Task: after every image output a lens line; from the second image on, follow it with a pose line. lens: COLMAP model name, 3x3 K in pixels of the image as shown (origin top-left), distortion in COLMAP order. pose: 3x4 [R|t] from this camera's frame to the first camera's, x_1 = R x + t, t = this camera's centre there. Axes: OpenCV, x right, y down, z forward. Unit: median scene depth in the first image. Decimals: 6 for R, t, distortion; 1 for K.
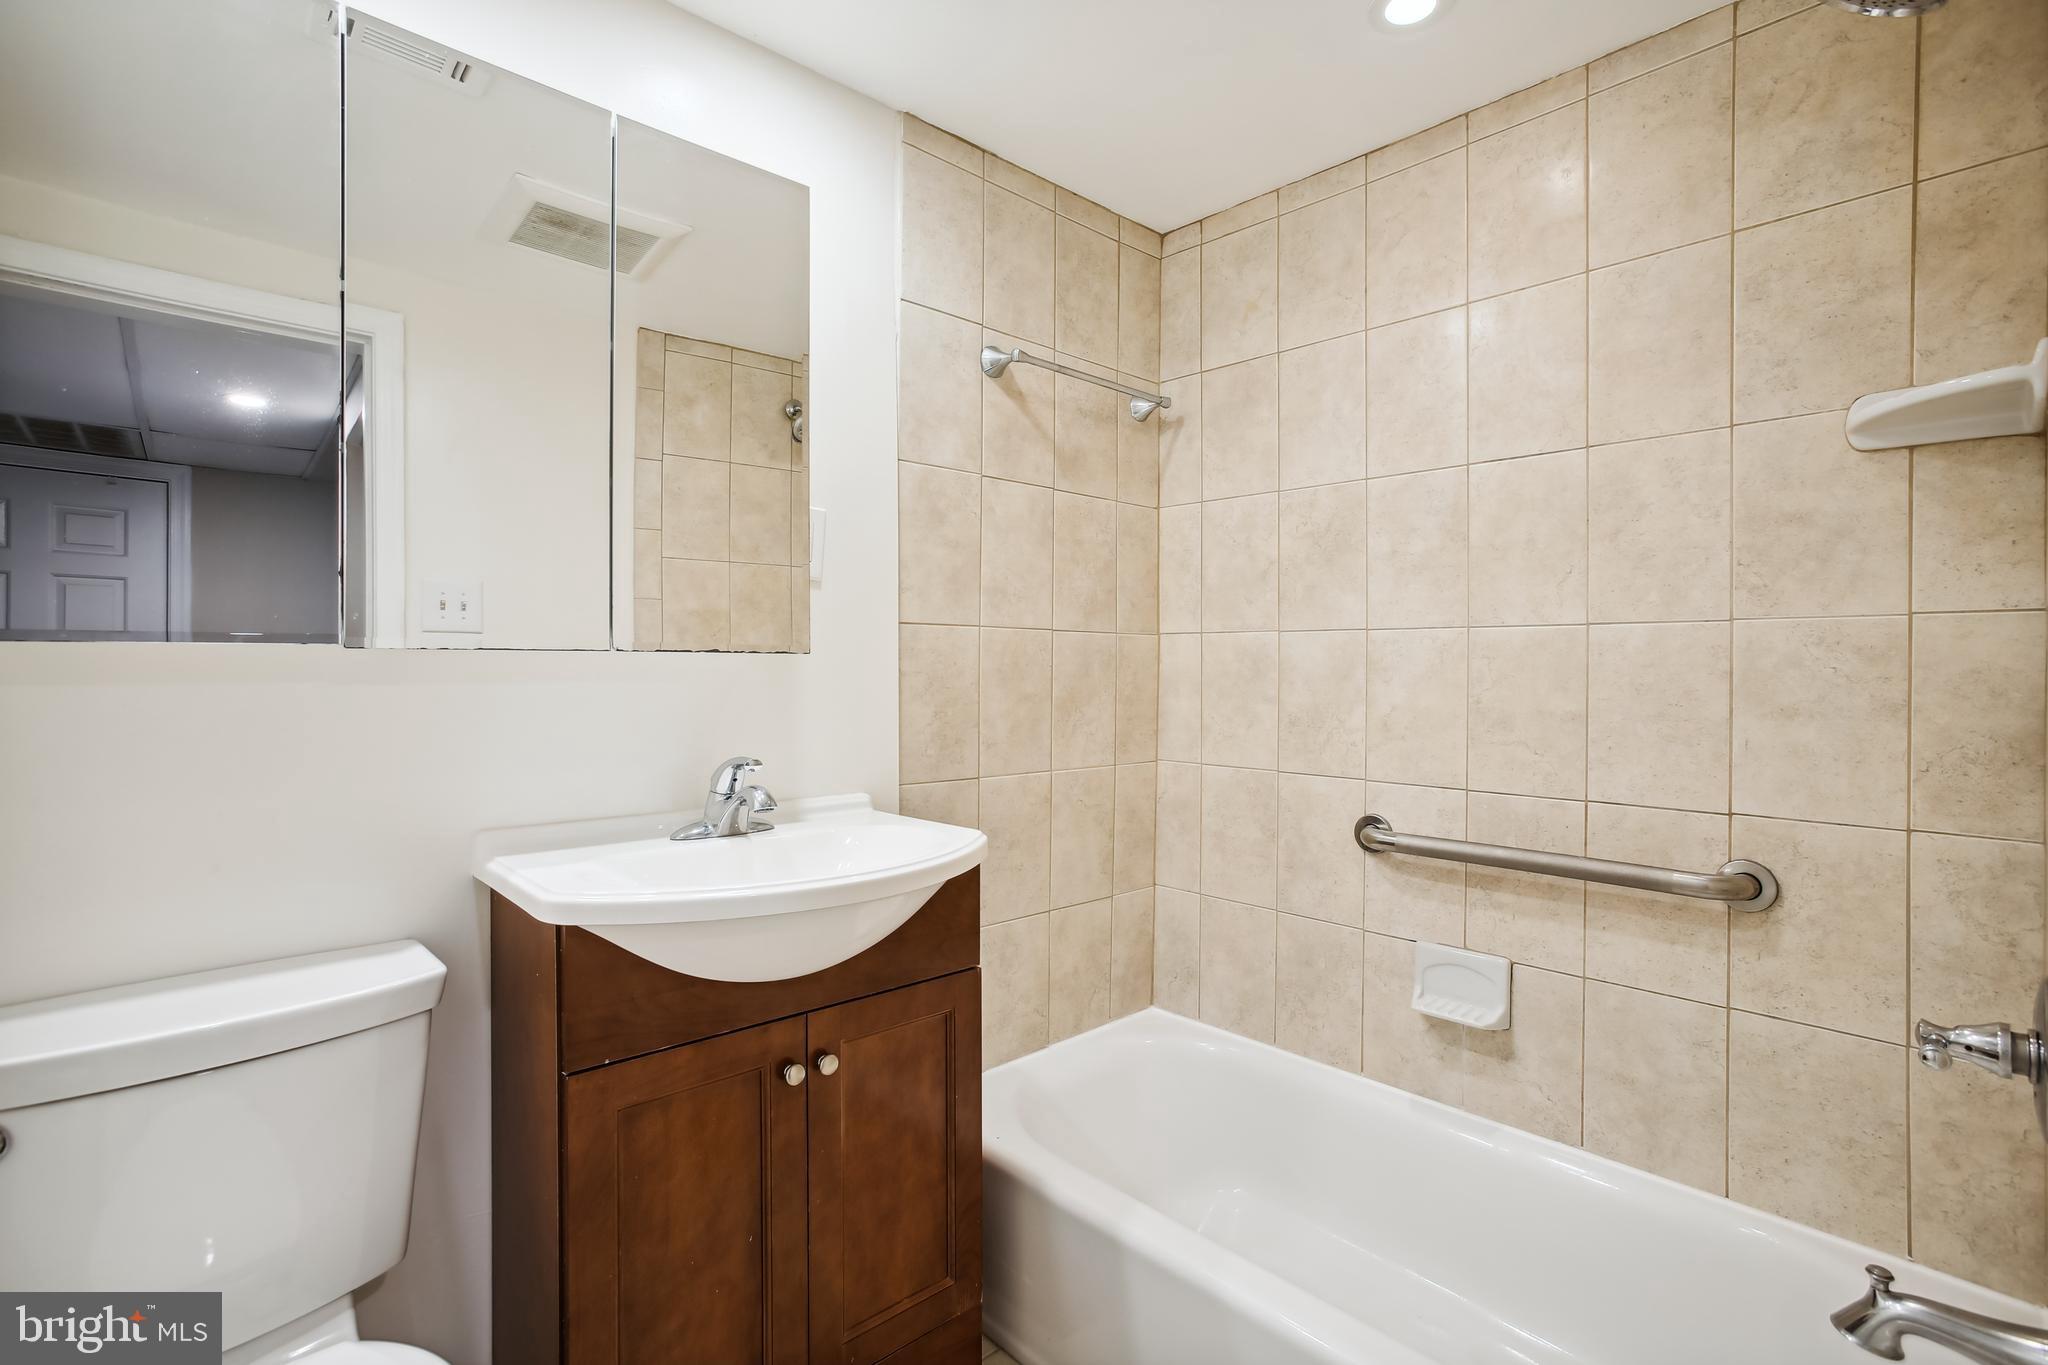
lens RADIAL K [[949.3, 0, 1013.0], [0, 949.3, 672.4], [0, 0, 1]] dist [-0.052043, 0.029680]
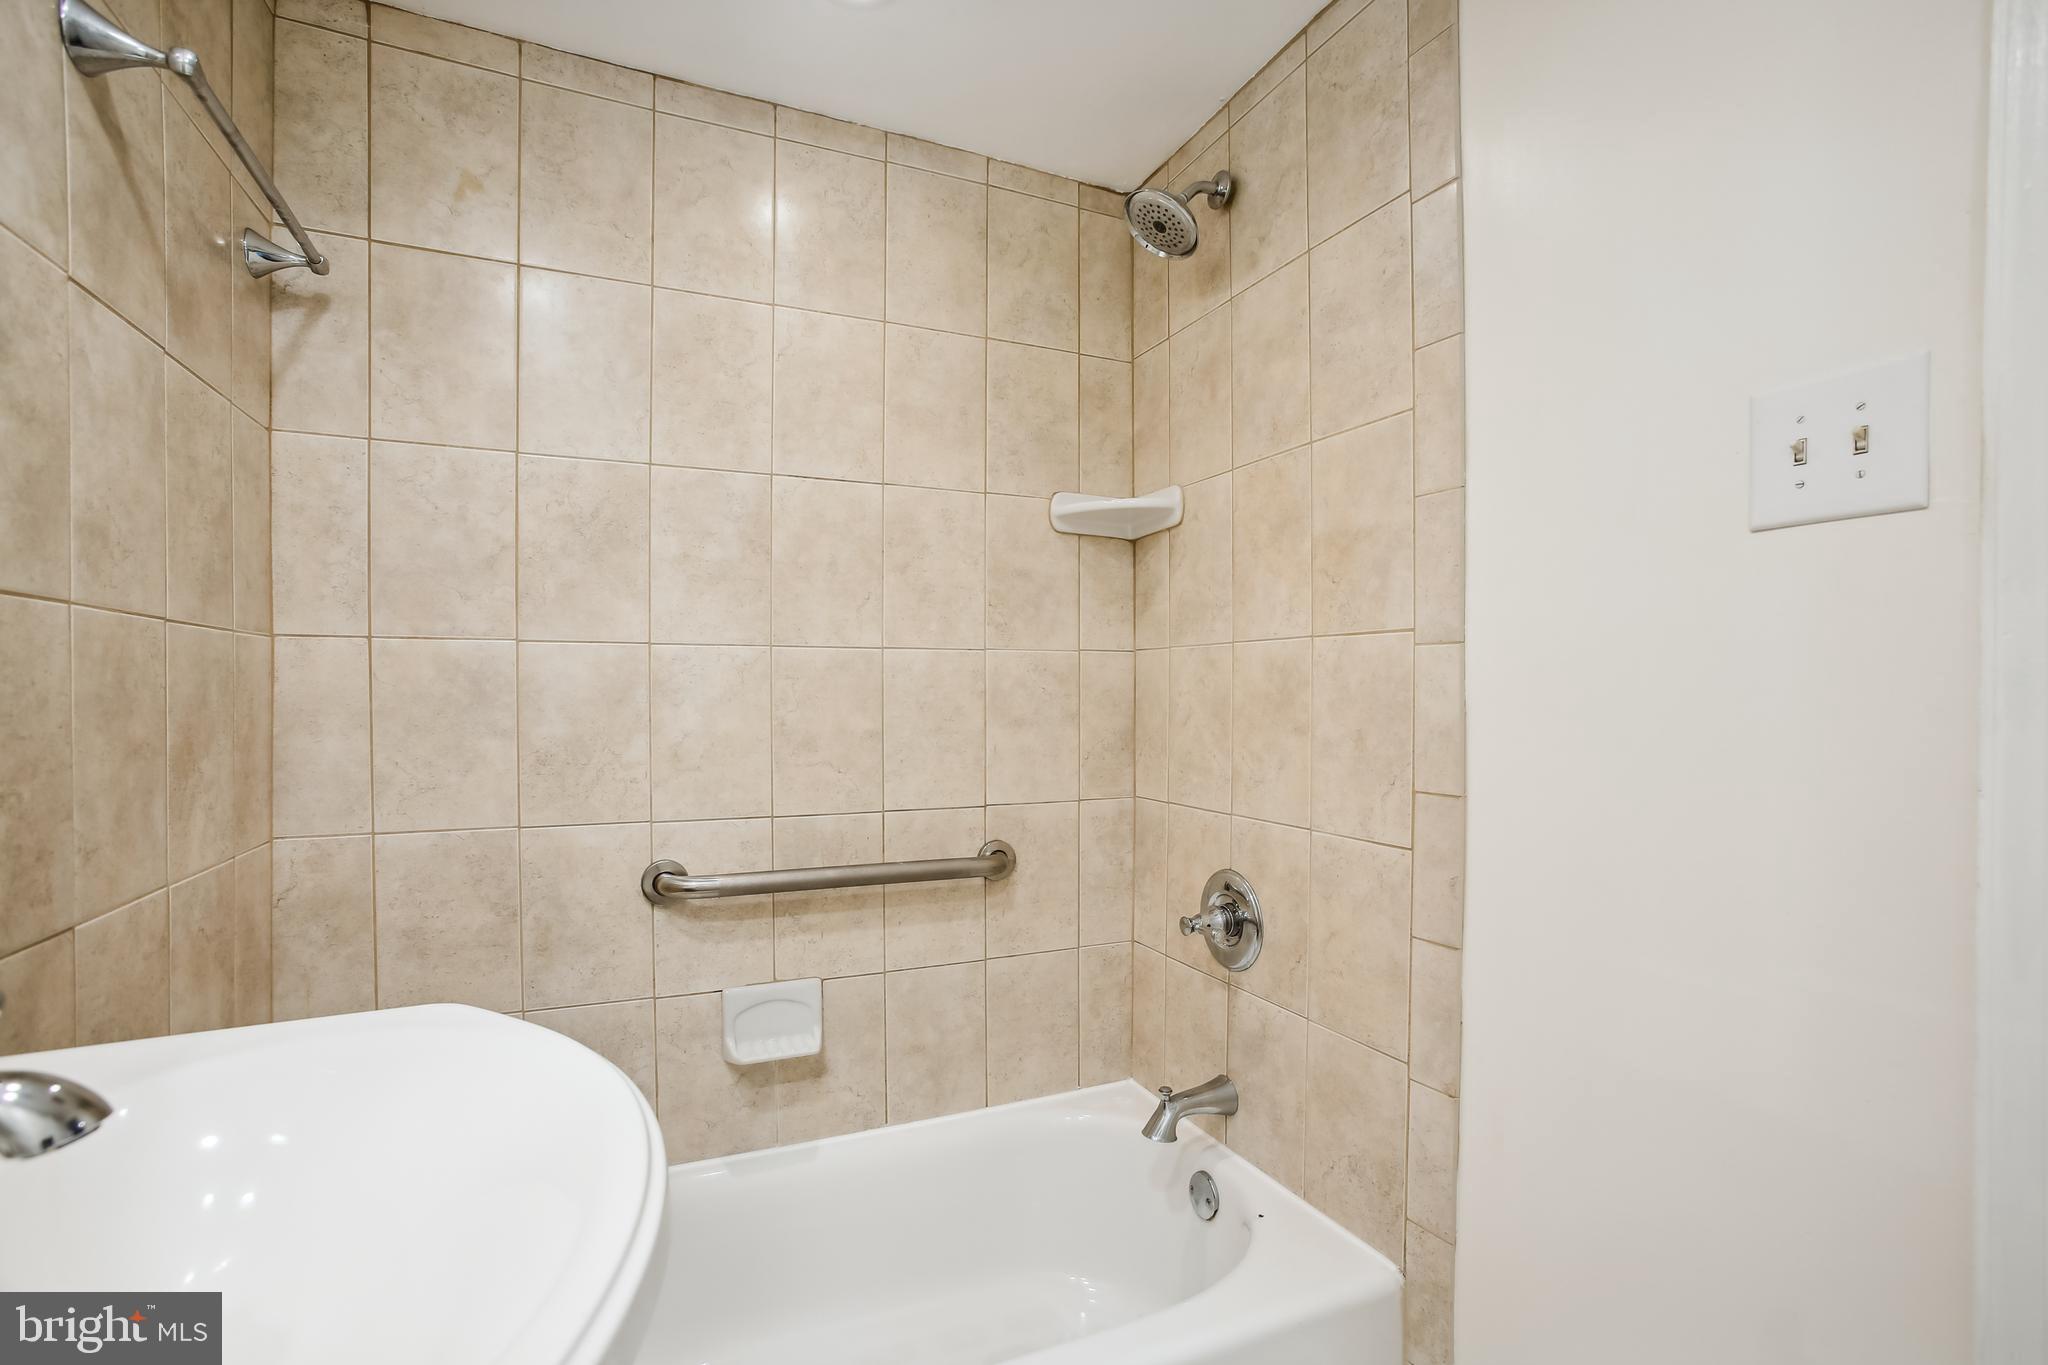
lens RADIAL K [[939.7, 0, 1034.3], [0, 939.7, 693.2], [0, 0, 1]] dist [-0.066356, 0.035548]
pose [[0.319295, -0.021521, 0.947411, -0.336895], [-0.001841, 0.999726, 0.023330, -0.023541], [-0.947654, -0.009194, 0.319168, 0.458622]]
